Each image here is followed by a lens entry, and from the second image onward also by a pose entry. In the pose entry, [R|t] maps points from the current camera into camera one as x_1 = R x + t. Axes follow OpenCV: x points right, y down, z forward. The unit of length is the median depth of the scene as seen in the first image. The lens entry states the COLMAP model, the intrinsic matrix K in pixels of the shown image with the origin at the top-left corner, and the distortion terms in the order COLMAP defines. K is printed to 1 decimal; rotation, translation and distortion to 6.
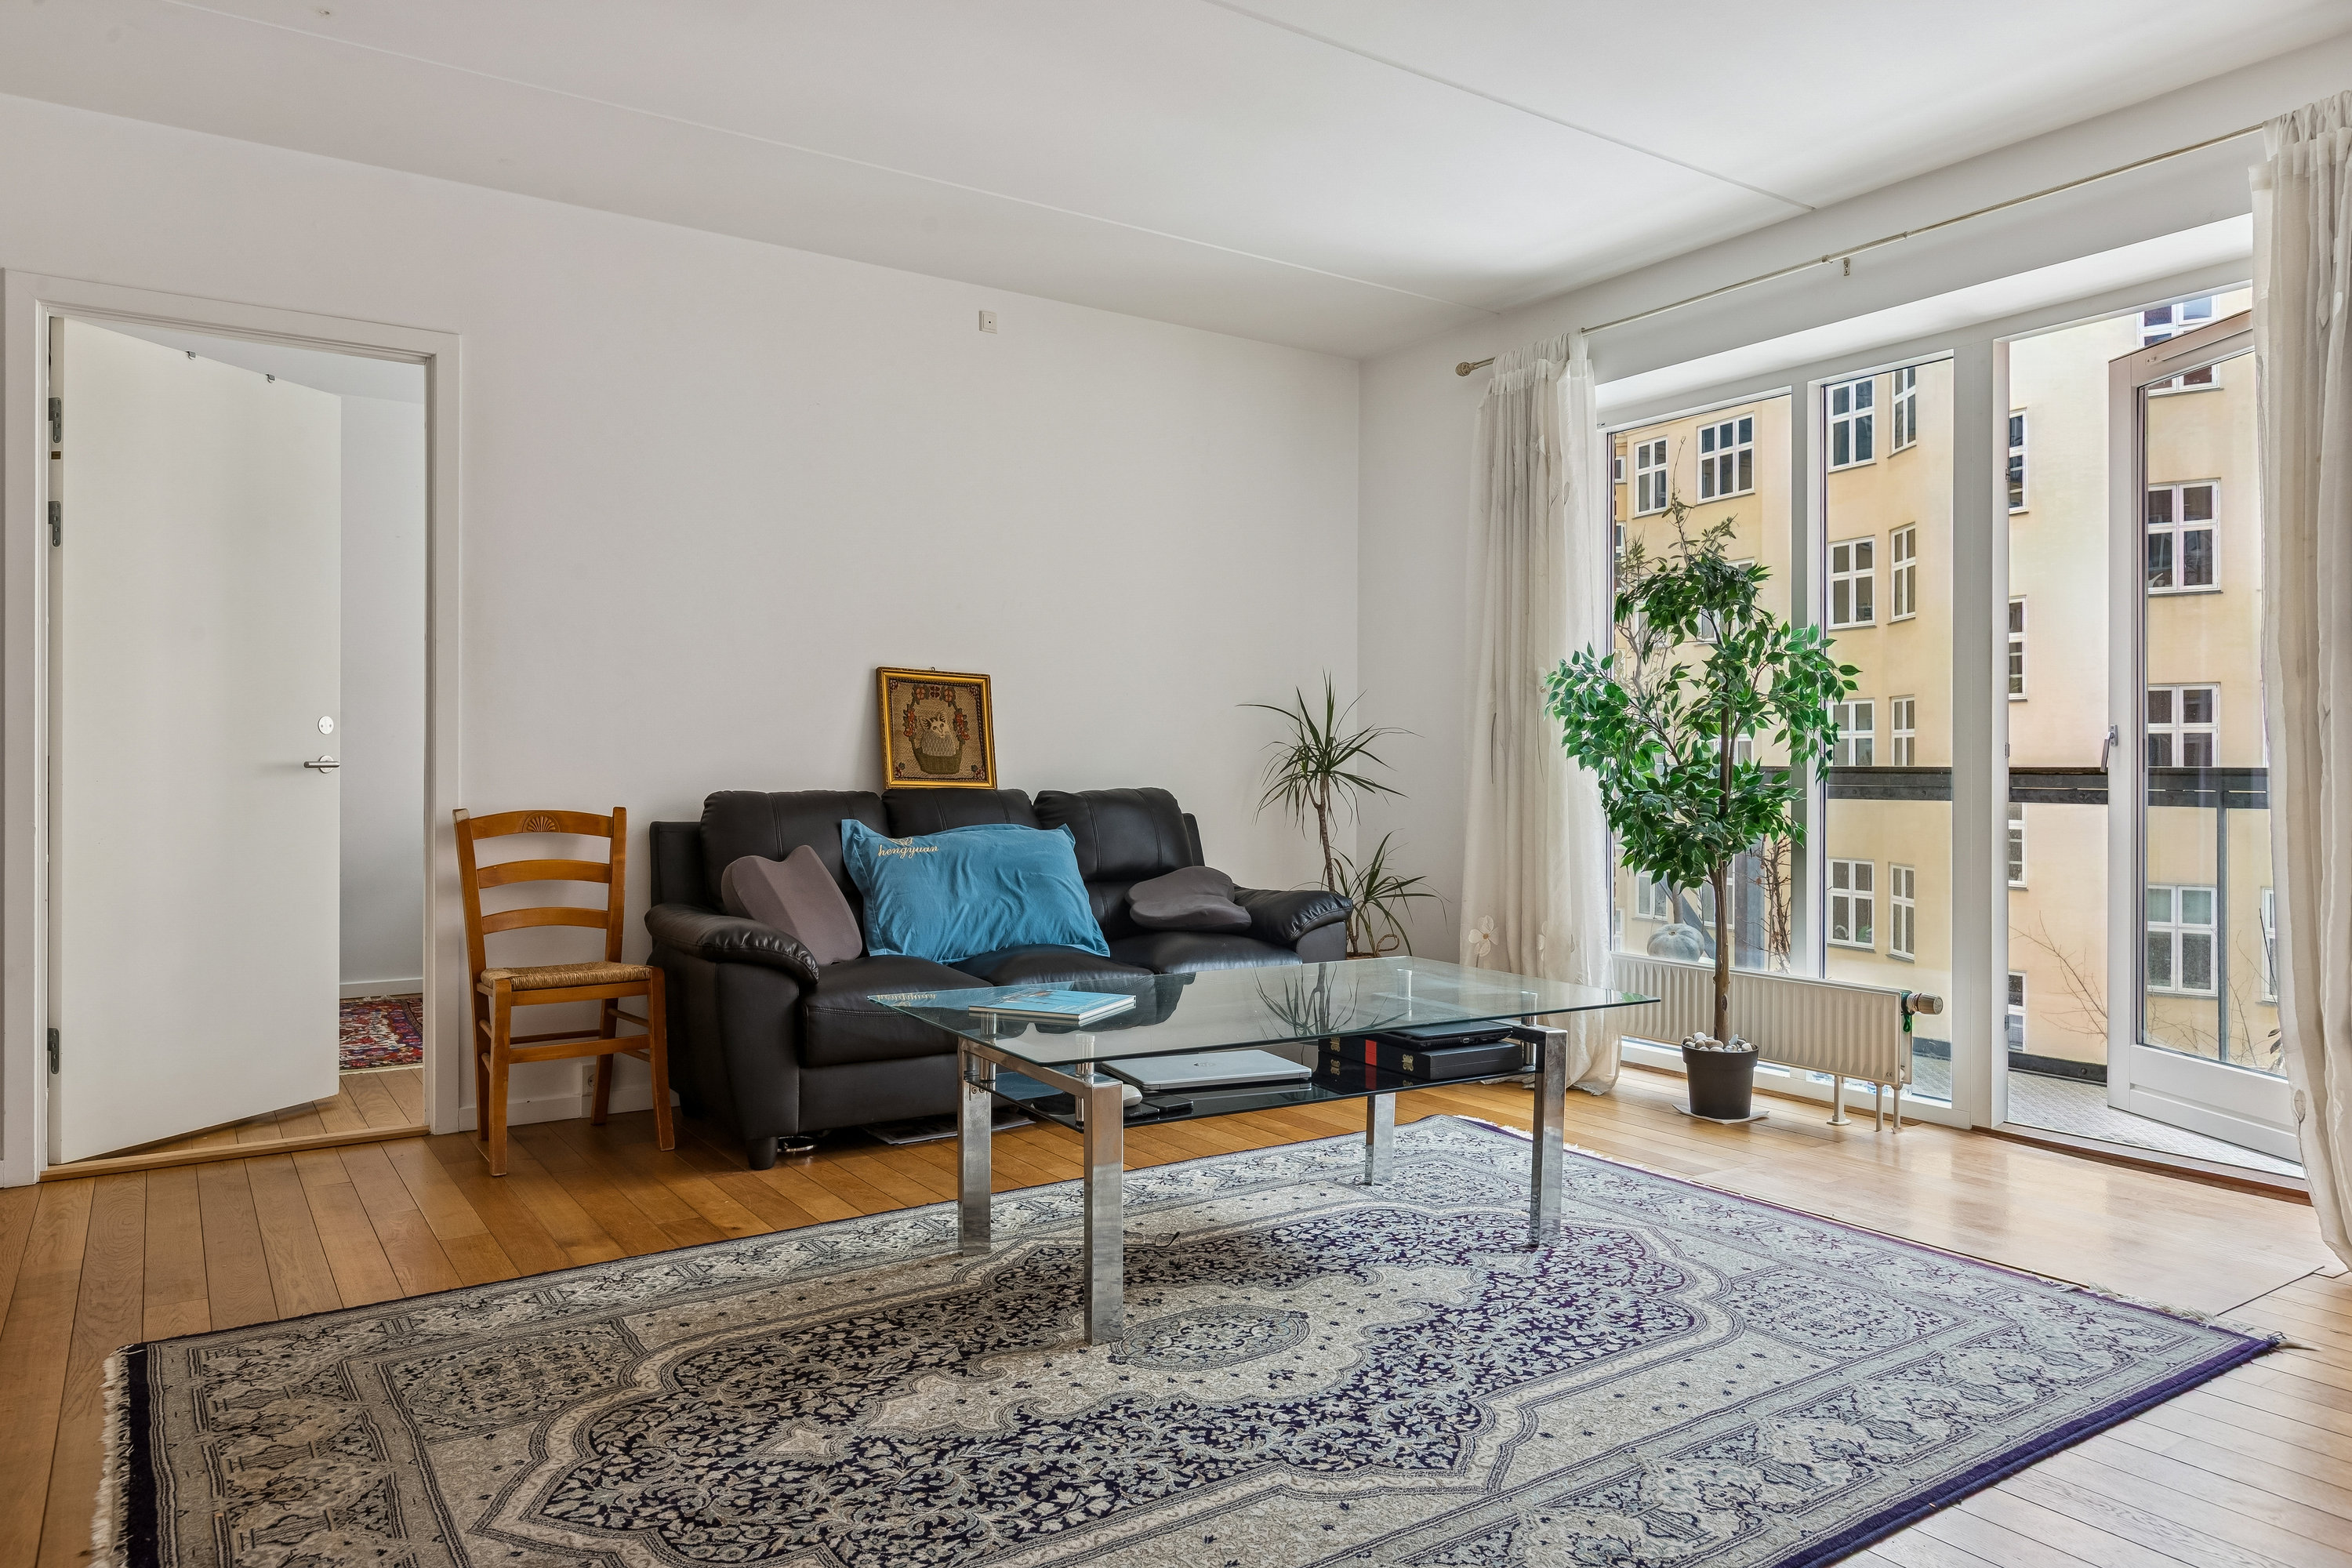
lens RADIAL K [[1511.2, 0, 1183.5], [0, 1511.2, 762.9], [0, 0, 1]] dist [-0.001816, 0.000617]
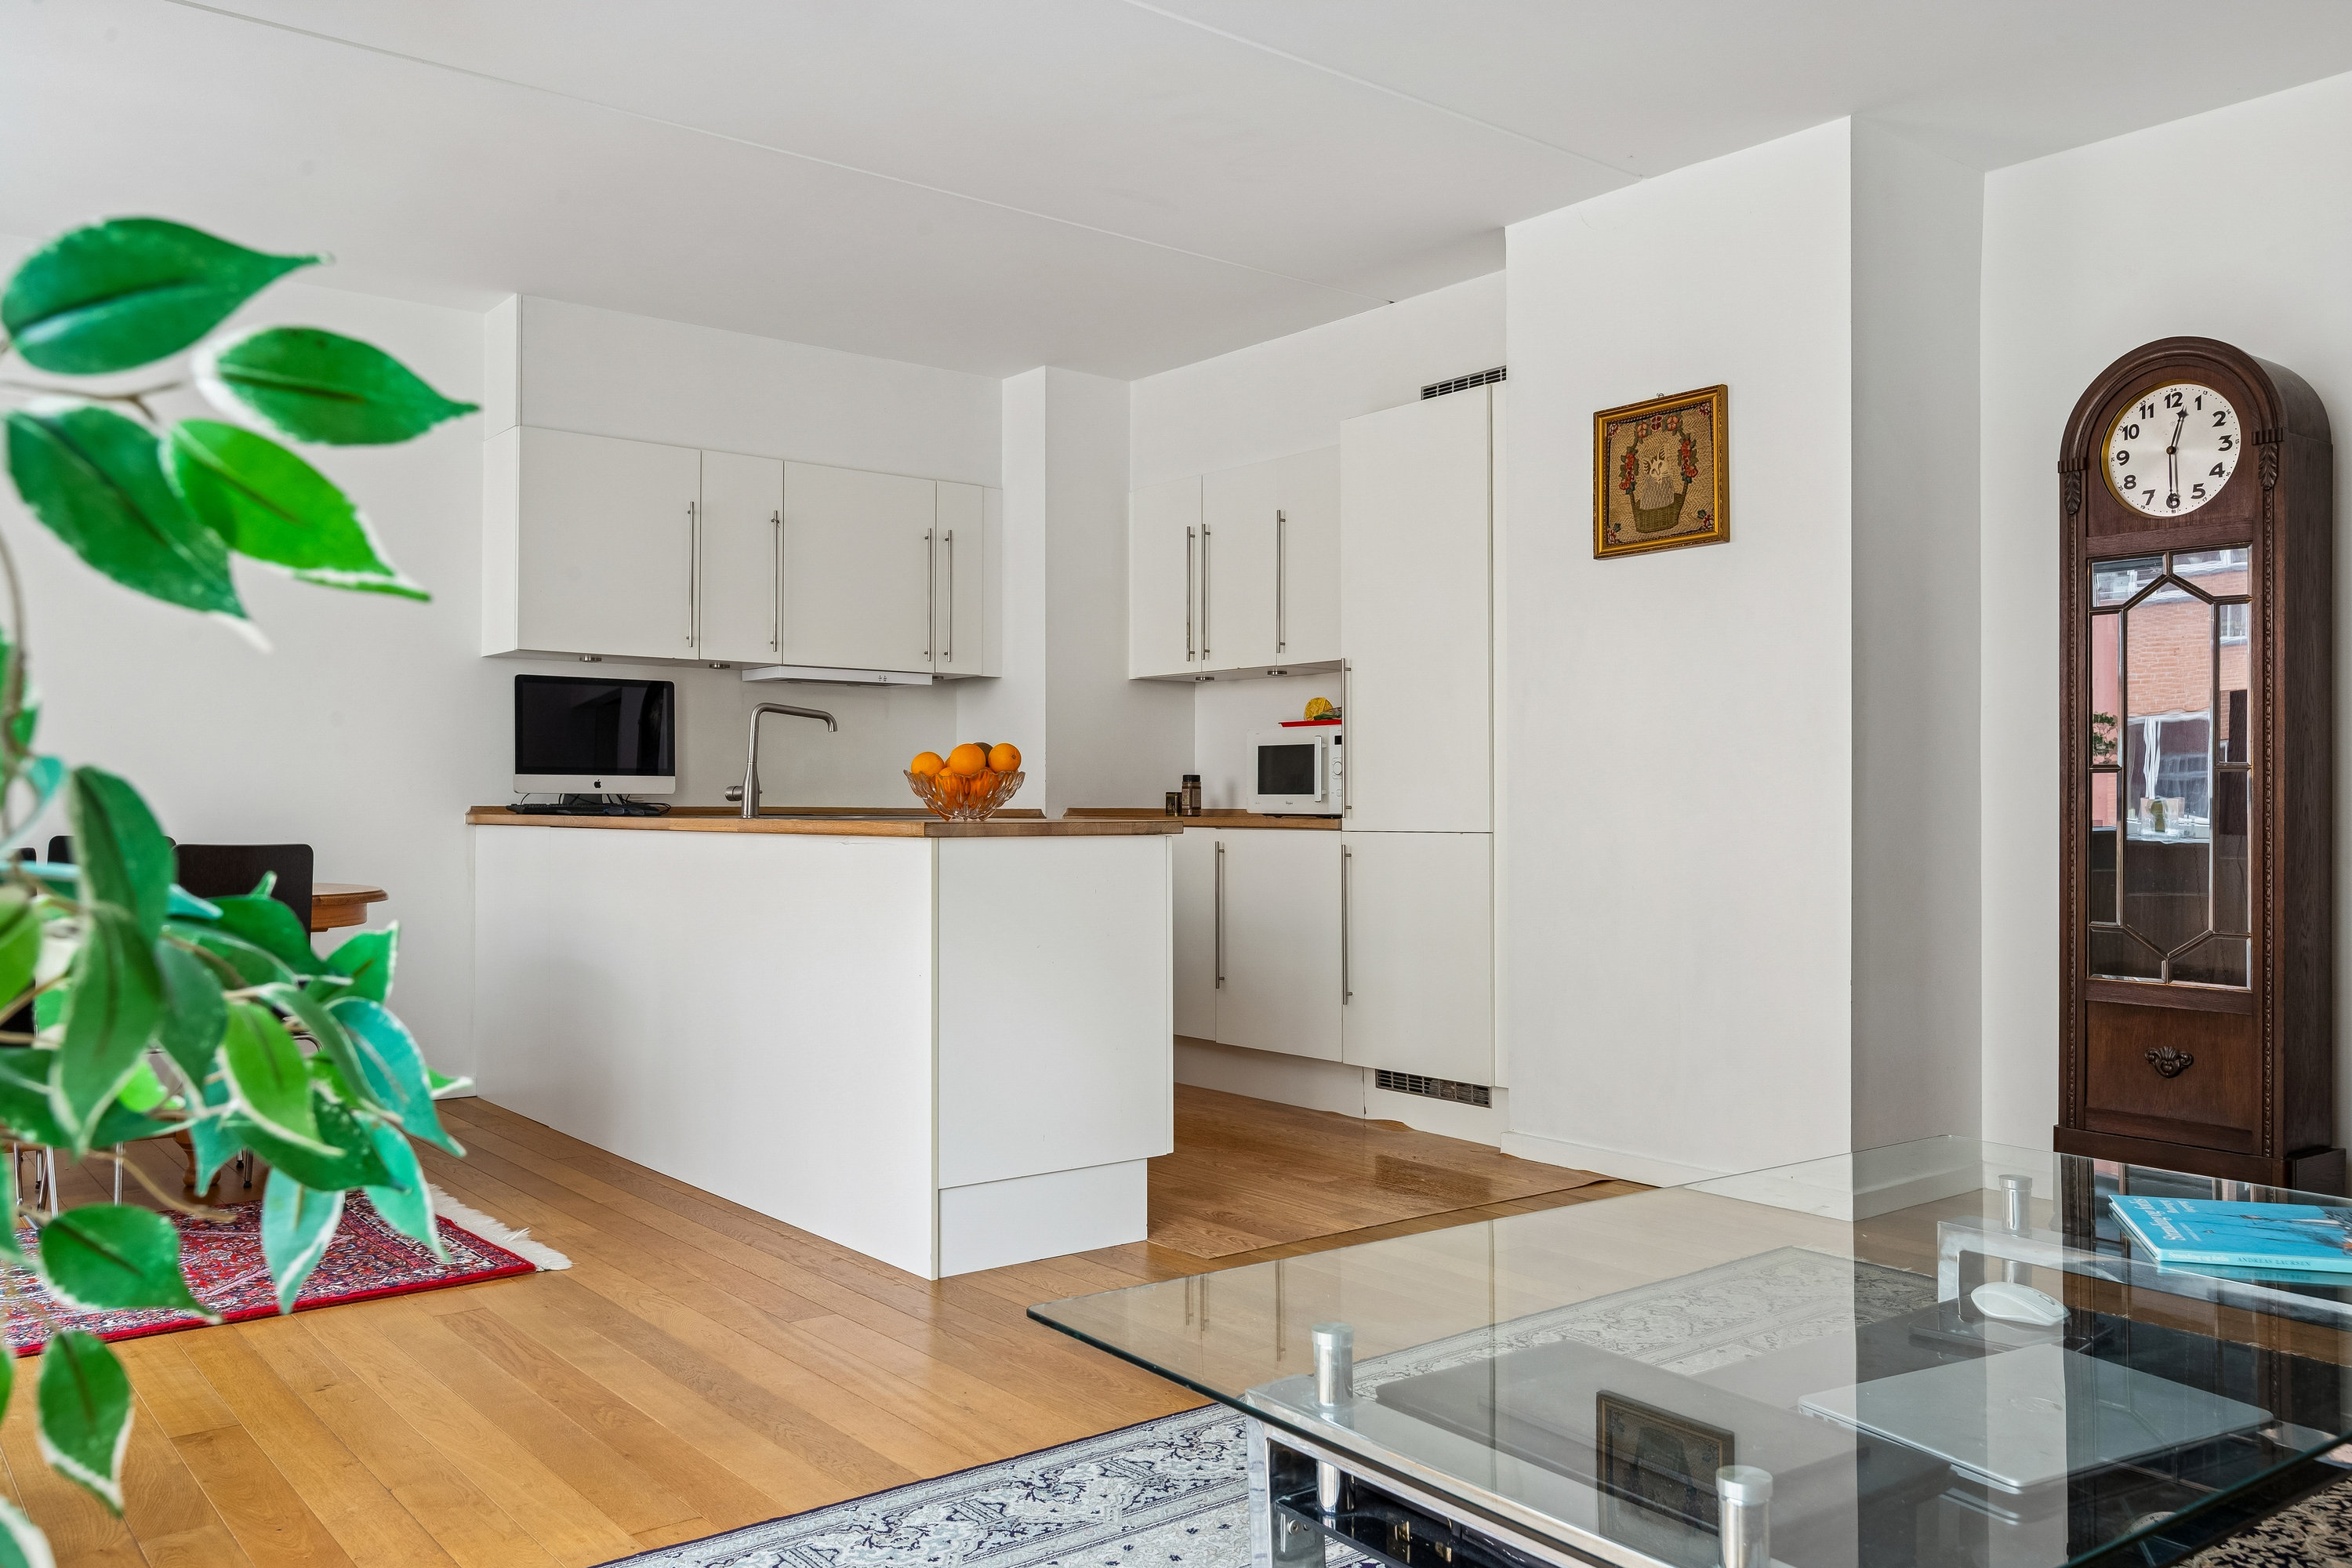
lens RADIAL K [[1821.4, 0, 1189.8], [0, 1821.4, 787.2], [0, 0, 1]] dist [-0.026303, 0.003254]
pose [[-0.996000, -0.007308, -0.089050, 0.362165], [-0.006025, 0.999874, -0.014667, 0.020738], [0.089146, -0.014072, -0.995919, 1.718071]]
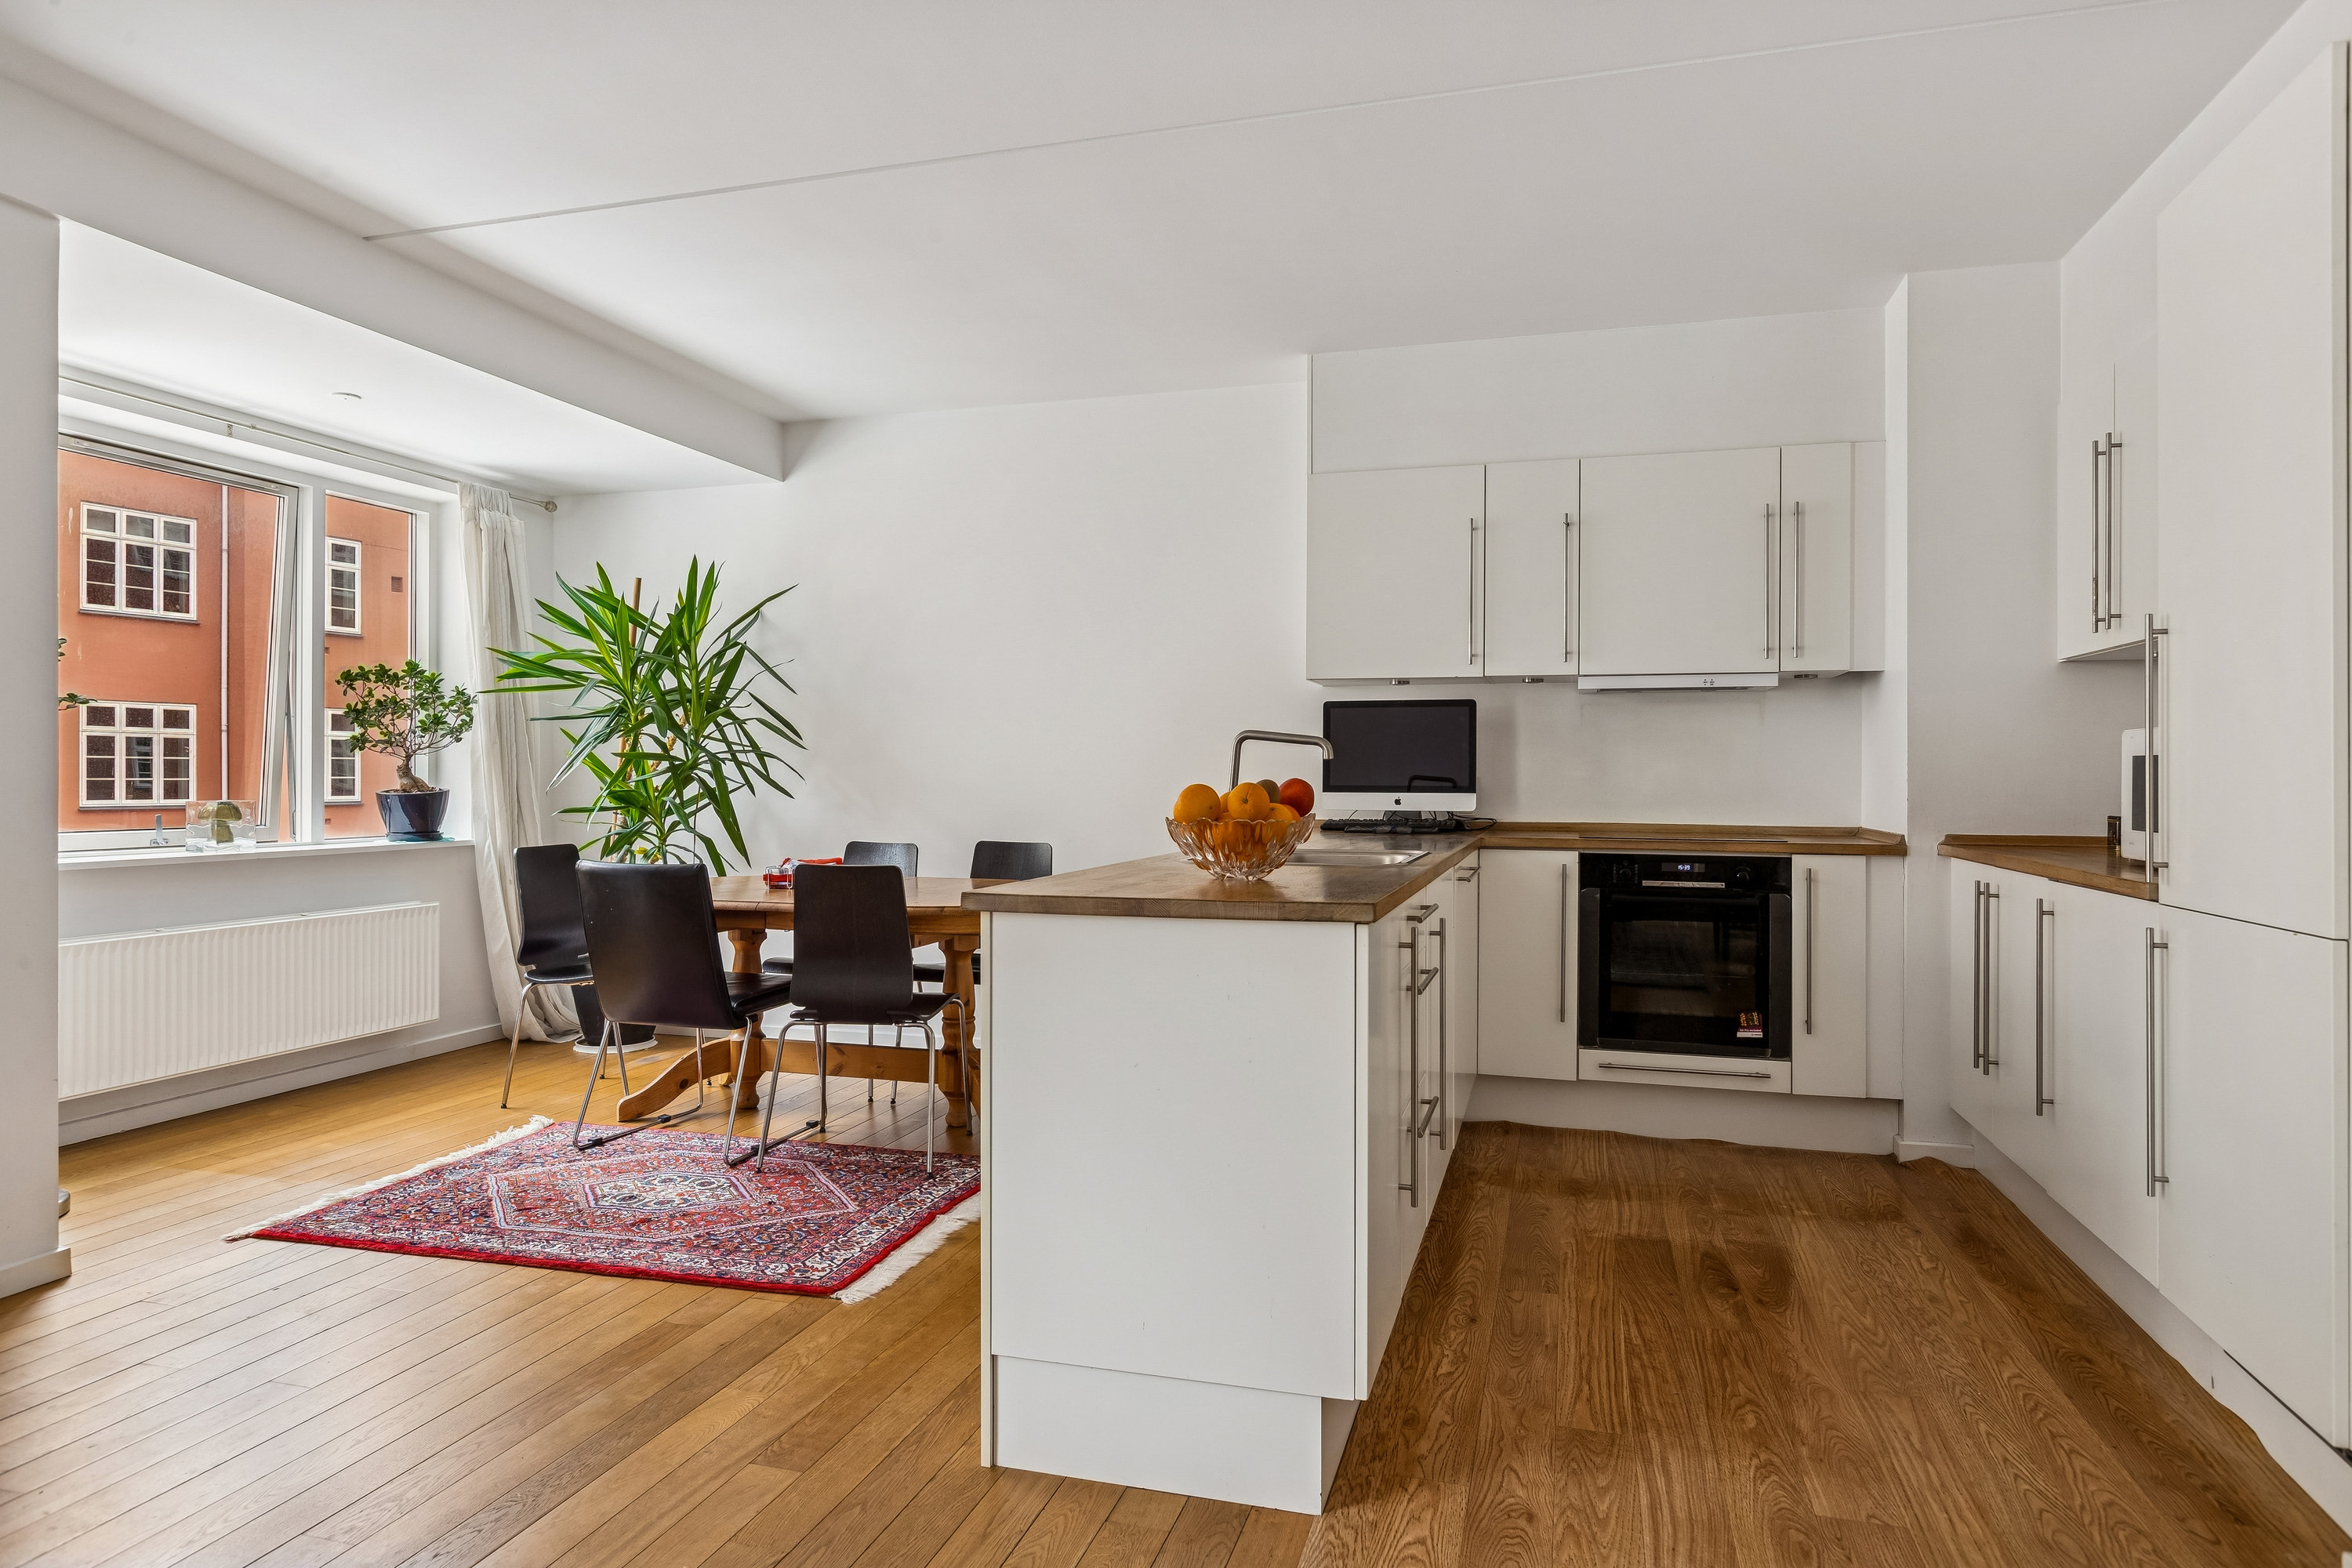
lens RADIAL K [[1349.2, 0, 1191.1], [0, 1349.2, 774.4], [0, 0, 1]] dist [-0.002412, 0.000453]
pose [[-0.647198, -0.005549, 0.762302, -0.252100], [-0.008324, 0.999965, 0.000211, -0.042357], [-0.762276, -0.006209, -0.647222, 0.787134]]
